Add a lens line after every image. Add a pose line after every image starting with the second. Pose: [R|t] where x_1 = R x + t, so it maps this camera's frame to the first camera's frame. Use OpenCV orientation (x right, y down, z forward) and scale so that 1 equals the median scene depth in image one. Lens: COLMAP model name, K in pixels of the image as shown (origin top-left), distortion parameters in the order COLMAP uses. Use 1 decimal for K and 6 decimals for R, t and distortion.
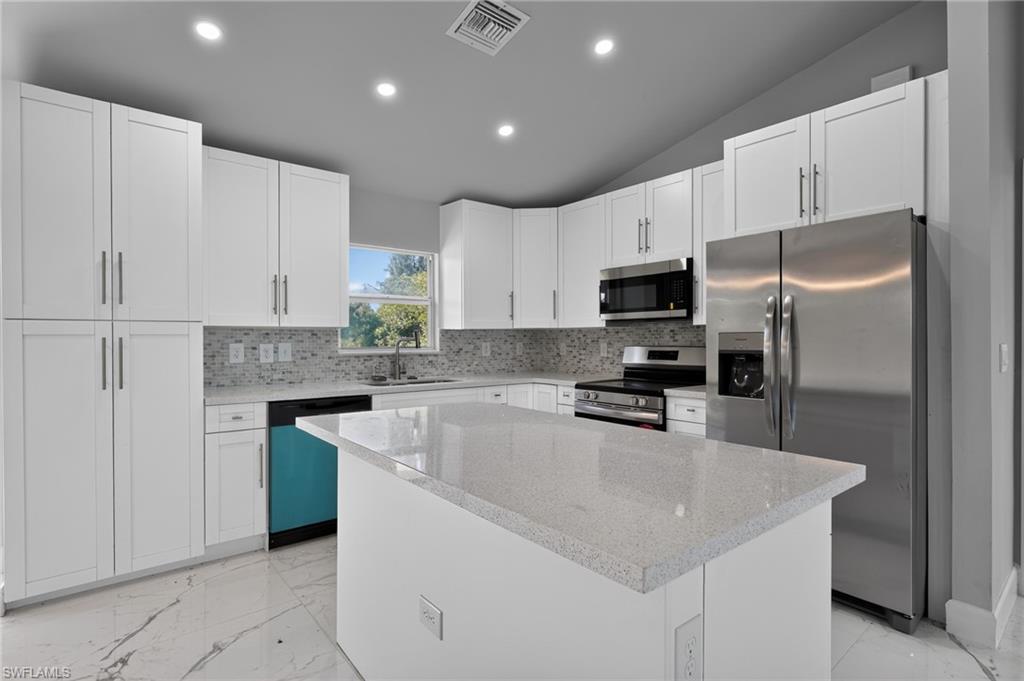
lens RADIAL K [[499.7, 0, 514.1], [0, 499.7, 339.1], [0, 0, 1]] dist [0.002822, -0.000266]
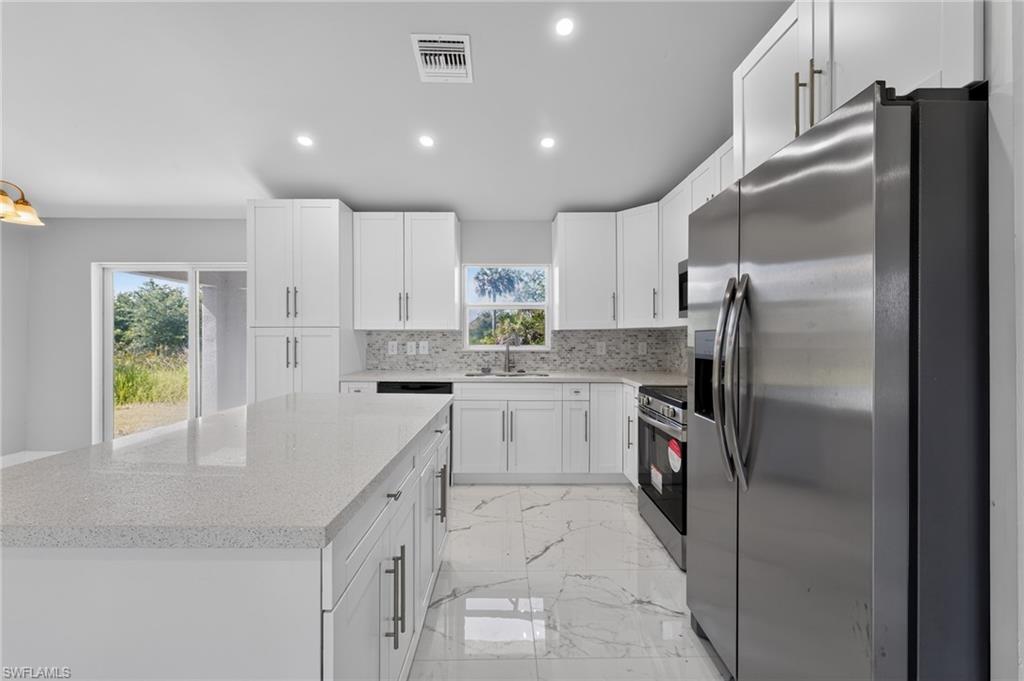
lens RADIAL K [[410.5, 0, 511.1], [0, 410.5, 338.4], [0, 0, 1]] dist [0.000368, 0.000316]
pose [[0.777233, 0.002176, -0.629209, 0.406173], [-0.002856, 0.999996, -0.000070, -0.000197], [0.629206, 0.001851, 0.777236, 0.236930]]
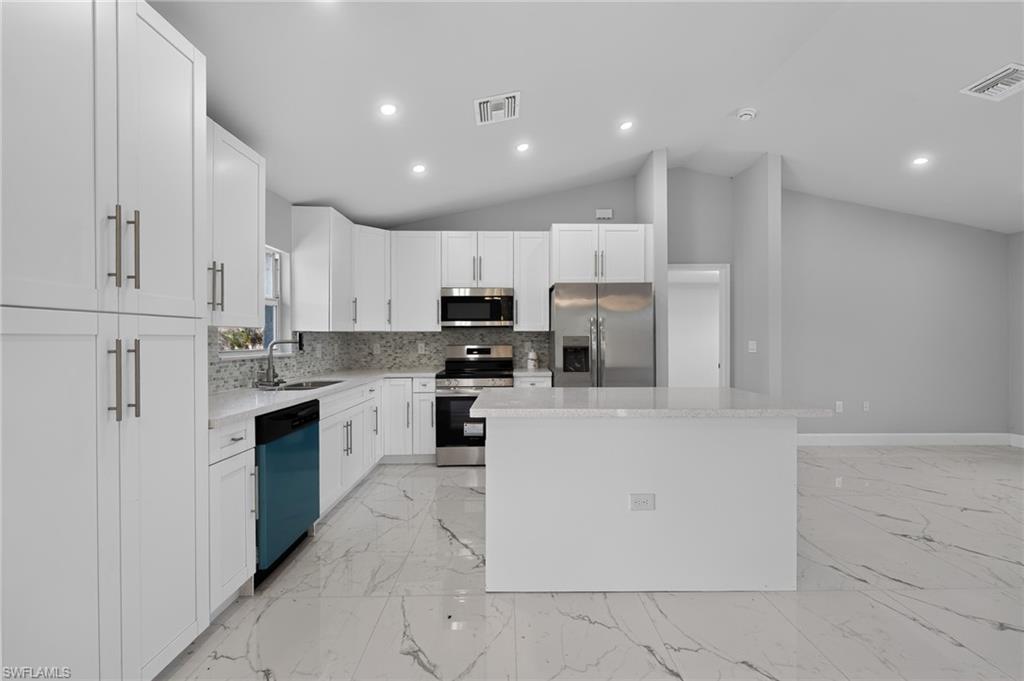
lens RADIAL K [[410.5, 0, 514.5], [0, 410.5, 340.1], [0, 0, 1]] dist [0.000368, 0.000316]
pose [[0.622688, -0.002793, 0.782465, -0.559271], [0.003313, 0.999994, 0.000933, -0.000852], [-0.782463, 0.002011, 0.622694, 0.171131]]
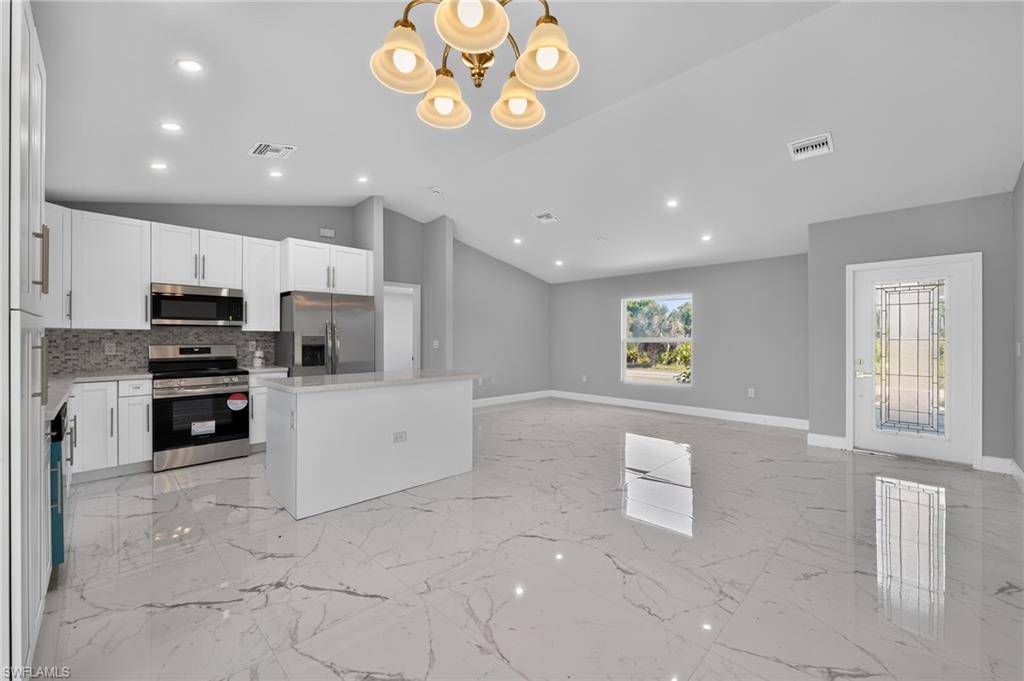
lens RADIAL K [[410.5, 0, 511.9], [0, 410.5, 337.1], [0, 0, 1]] dist [0.000368, 0.000316]
pose [[-0.097084, 0.006835, 0.995253, -0.924931], [0.001456, 0.999976, -0.006725, 0.002551], [-0.995275, 0.000797, -0.097092, 0.215994]]
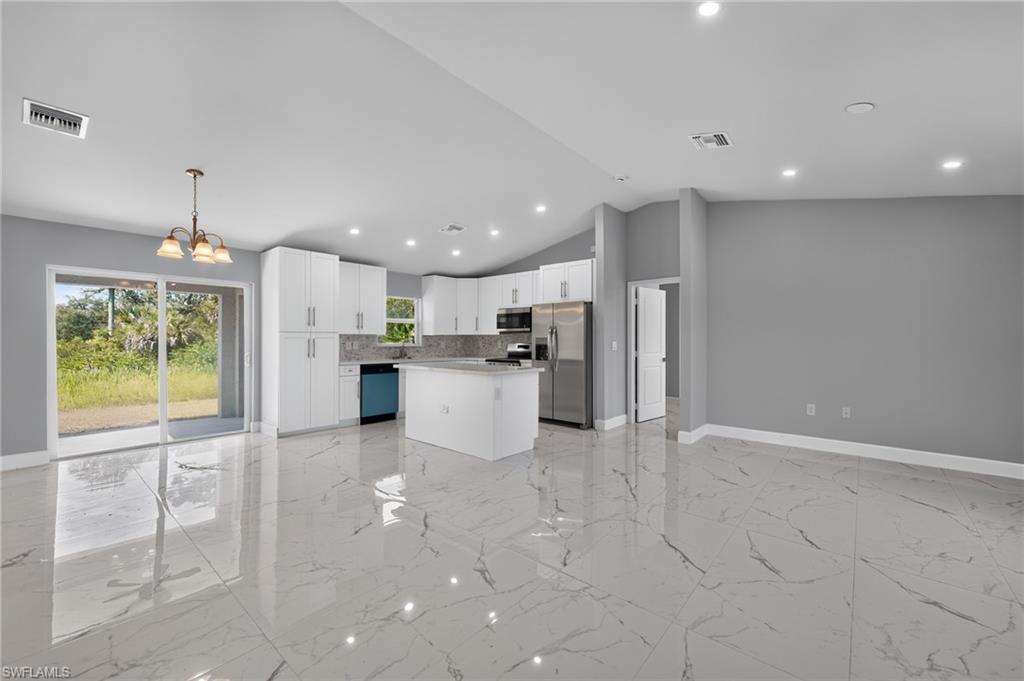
lens RADIAL K [[410.5, 0, 517.9], [0, 410.5, 343.9], [0, 0, 1]] dist [0.000368, 0.000316]
pose [[0.984125, 0.001391, 0.177474, -0.062712], [-0.003014, 0.999956, 0.008878, 0.001163], [-0.177454, -0.009273, 0.984085, -0.845833]]
